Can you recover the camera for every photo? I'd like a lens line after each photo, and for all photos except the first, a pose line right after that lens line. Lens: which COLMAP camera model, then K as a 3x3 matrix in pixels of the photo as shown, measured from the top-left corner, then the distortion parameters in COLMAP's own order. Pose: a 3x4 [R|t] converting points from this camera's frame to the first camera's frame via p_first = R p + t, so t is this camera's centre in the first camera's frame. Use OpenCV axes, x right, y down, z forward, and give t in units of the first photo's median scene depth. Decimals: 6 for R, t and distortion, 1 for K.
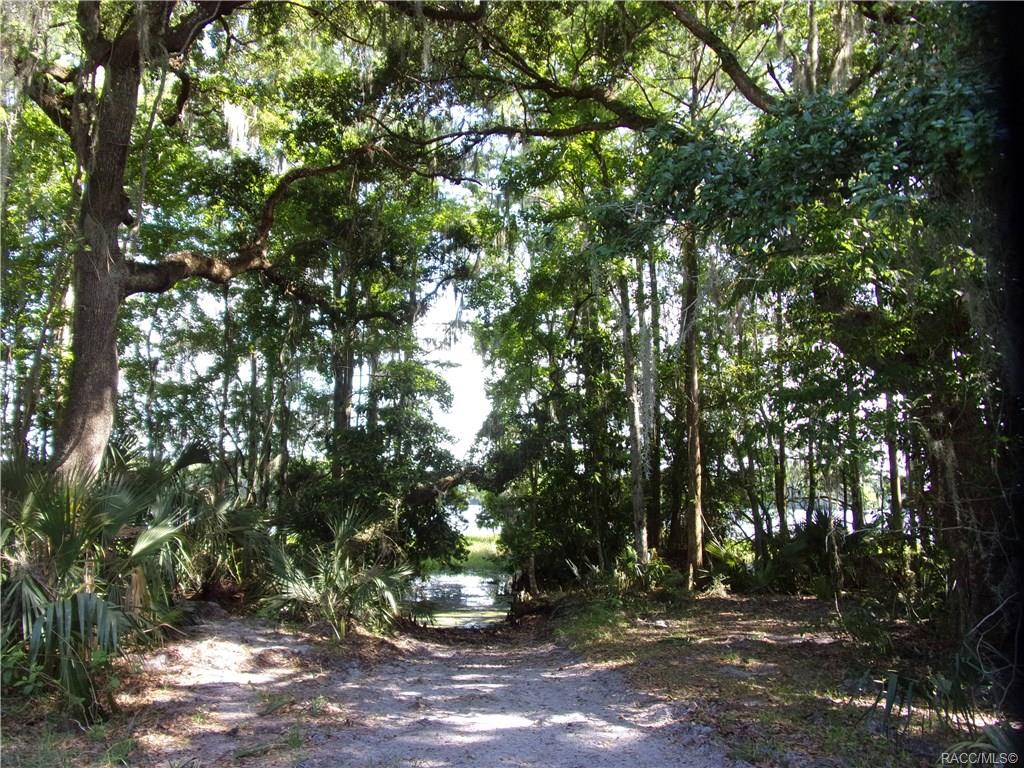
lens RADIAL K [[718.8, 0, 512.5], [0, 718.8, 407.8], [0, 0, 1]] dist [0.081412, -0.001247]
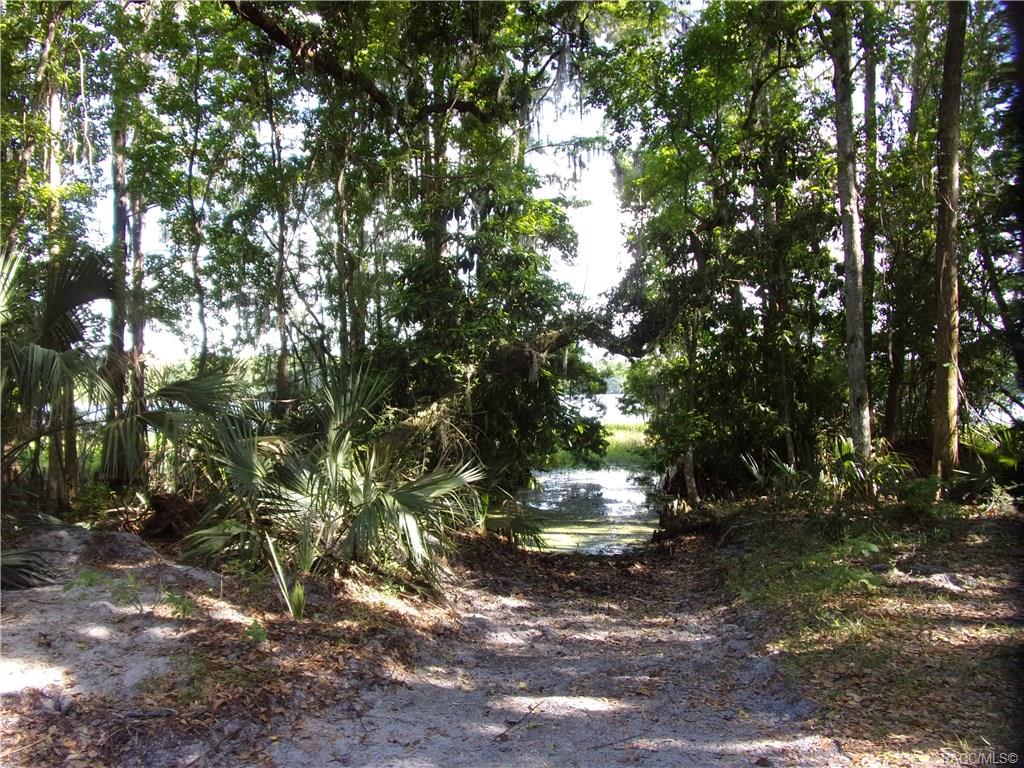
lens RADIAL K [[718.8, 0, 512.5], [0, 718.8, 407.8], [0, 0, 1]] dist [0.081412, -0.001247]
pose [[0.976863, -0.015675, -0.213292, 0.007638], [0.047122, 0.988576, 0.143166, 0.045774], [0.208611, -0.149905, 0.966442, 0.236551]]
